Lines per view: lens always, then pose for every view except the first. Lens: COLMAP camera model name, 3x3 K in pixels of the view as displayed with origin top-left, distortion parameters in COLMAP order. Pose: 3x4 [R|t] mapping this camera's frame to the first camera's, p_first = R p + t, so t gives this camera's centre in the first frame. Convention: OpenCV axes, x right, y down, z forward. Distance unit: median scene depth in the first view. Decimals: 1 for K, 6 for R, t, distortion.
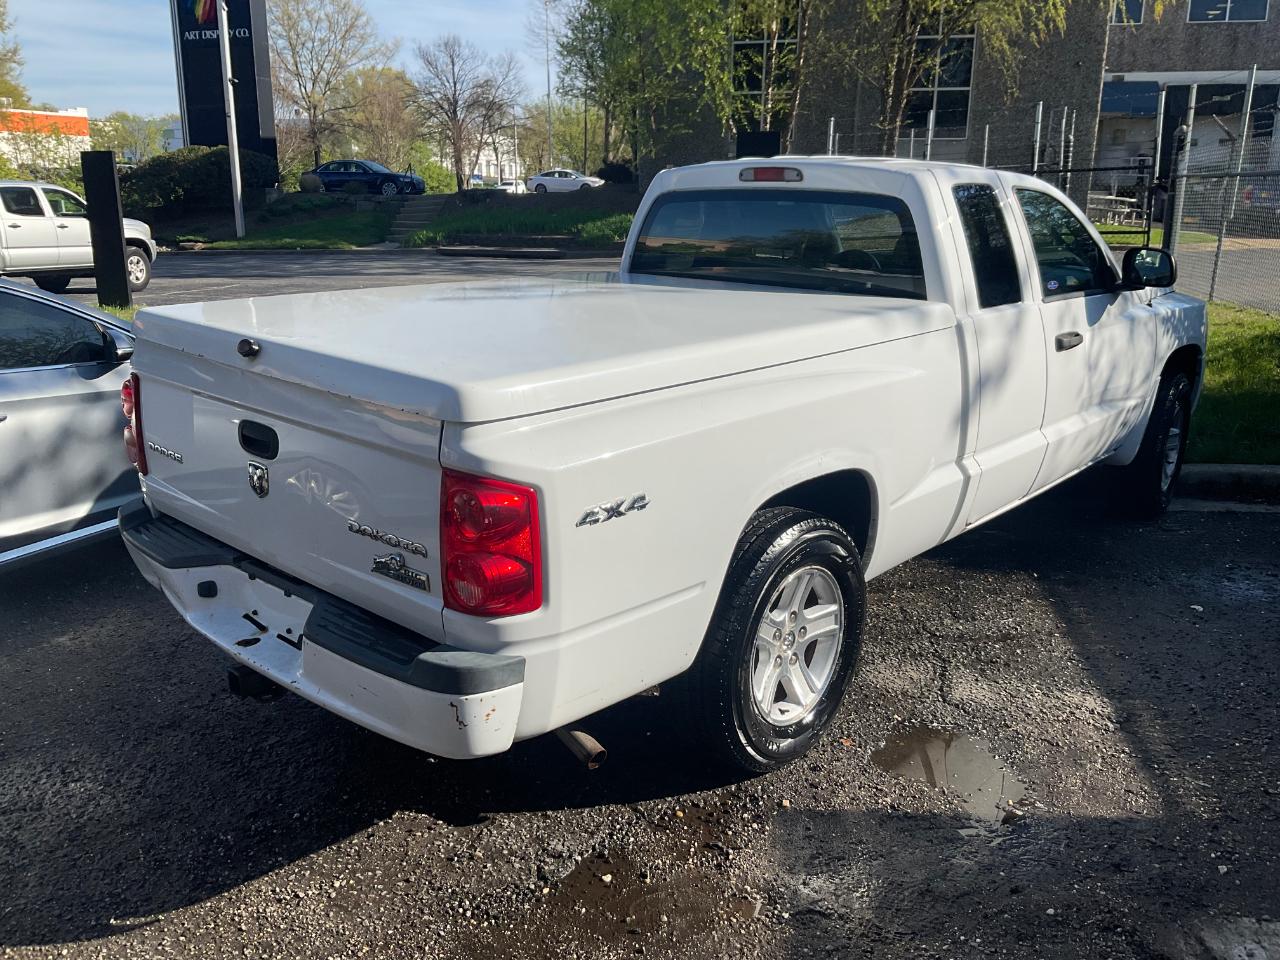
lens RADIAL K [[1049.3, 0, 638.6], [0, 1049.3, 475.8], [0, 0, 1]] dist [0.079713, -0.150837]
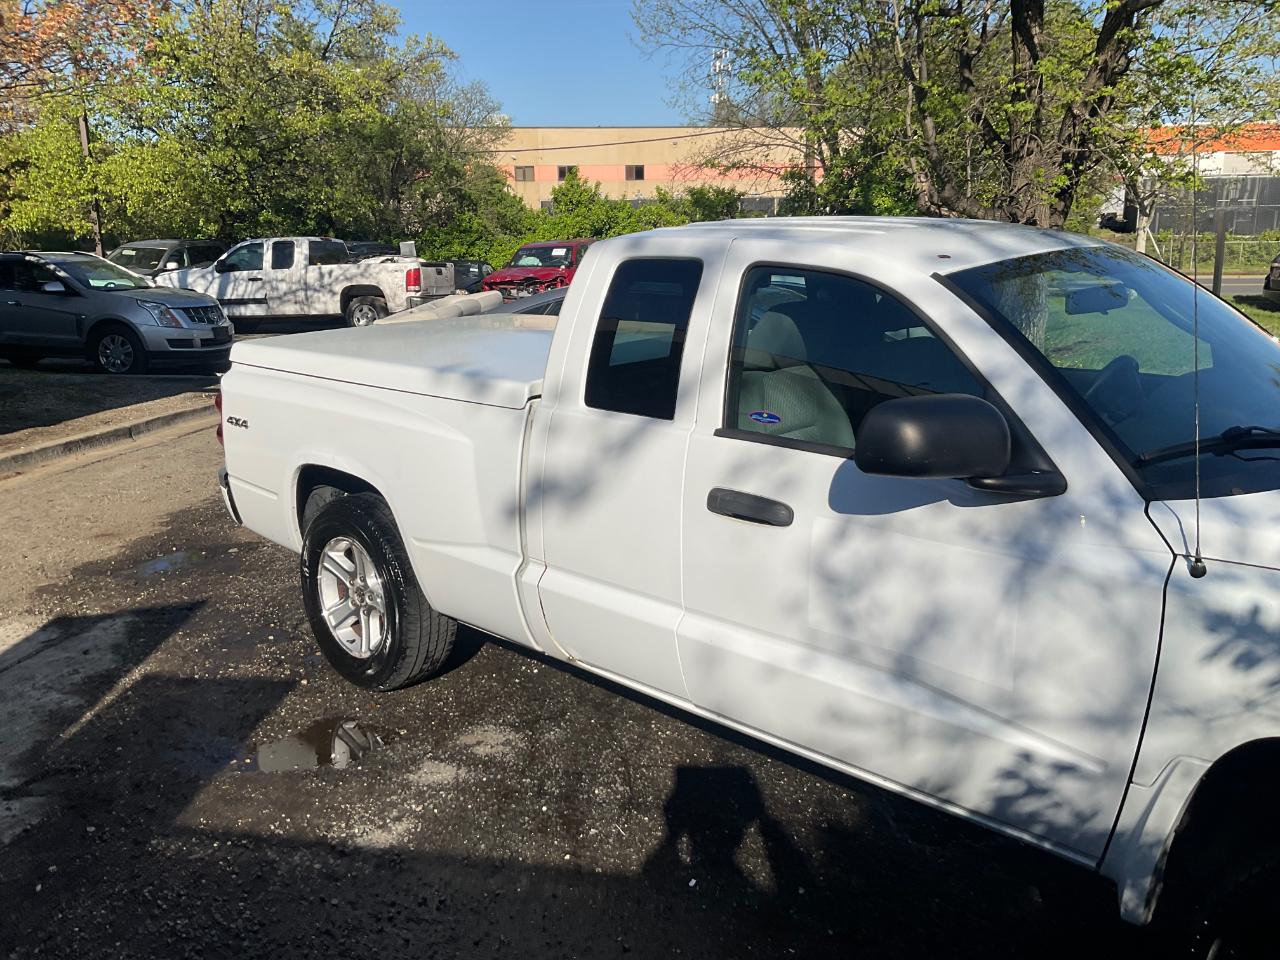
lens RADIAL K [[1057.3, 0, 637.2], [0, 1057.3, 474.8], [0, 0, 1]] dist [0.083441, -0.158807]
pose [[-0.026528, 0.226587, -0.973630, 0.940389], [-0.254822, 0.940264, 0.225765, -0.251425], [0.966624, 0.254092, 0.032796, 0.845802]]
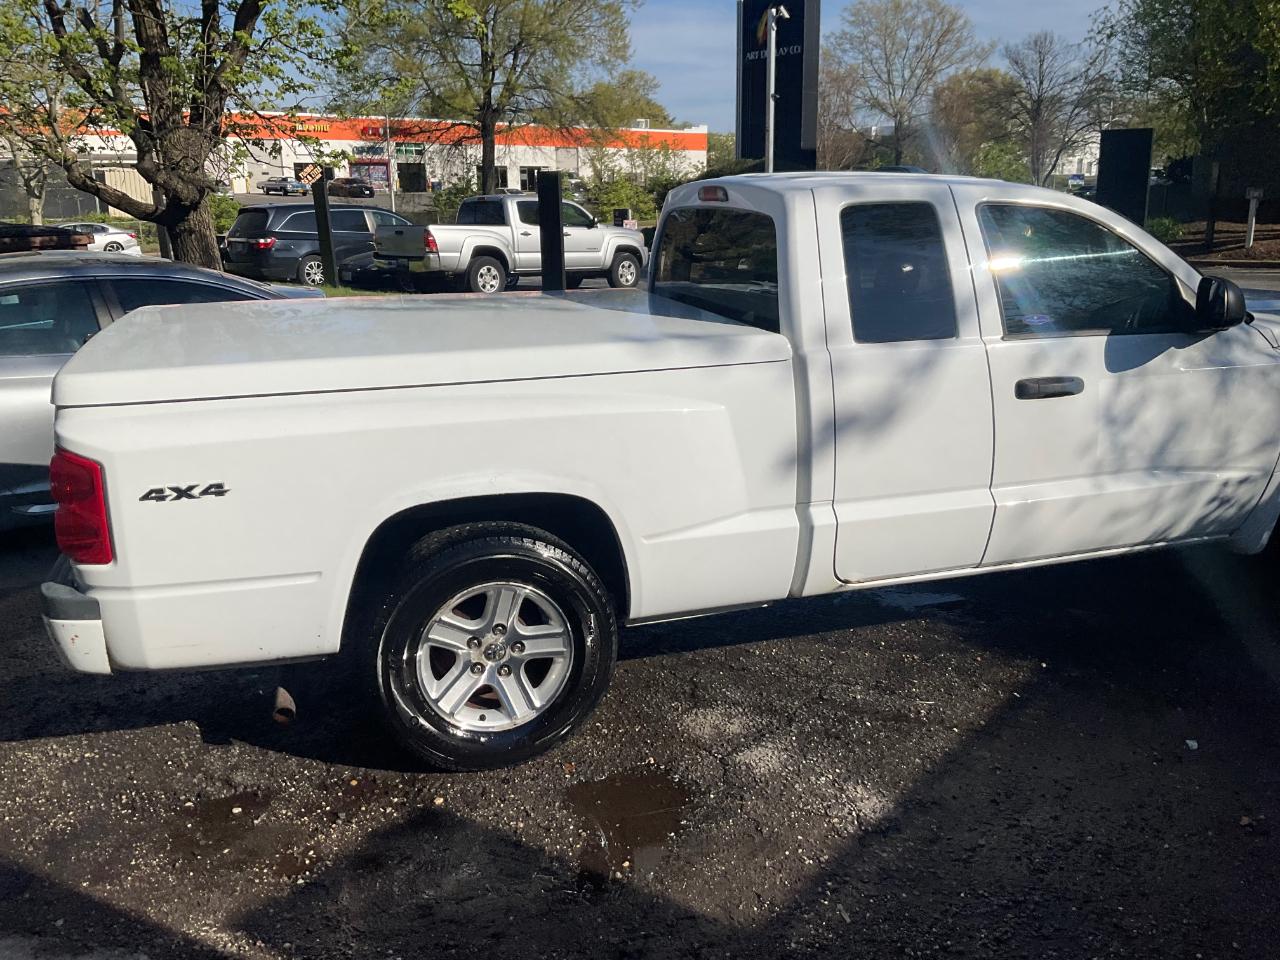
lens RADIAL K [[1046.9, 0, 640.0], [0, 1046.9, 480.0], [0, 0, 1]] dist [0.110796, -0.226263]
pose [[0.859668, 0.120024, -0.496554, 0.509258], [-0.120198, 0.992242, 0.031744, -0.040270], [0.496512, 0.032396, 0.867425, 0.115387]]
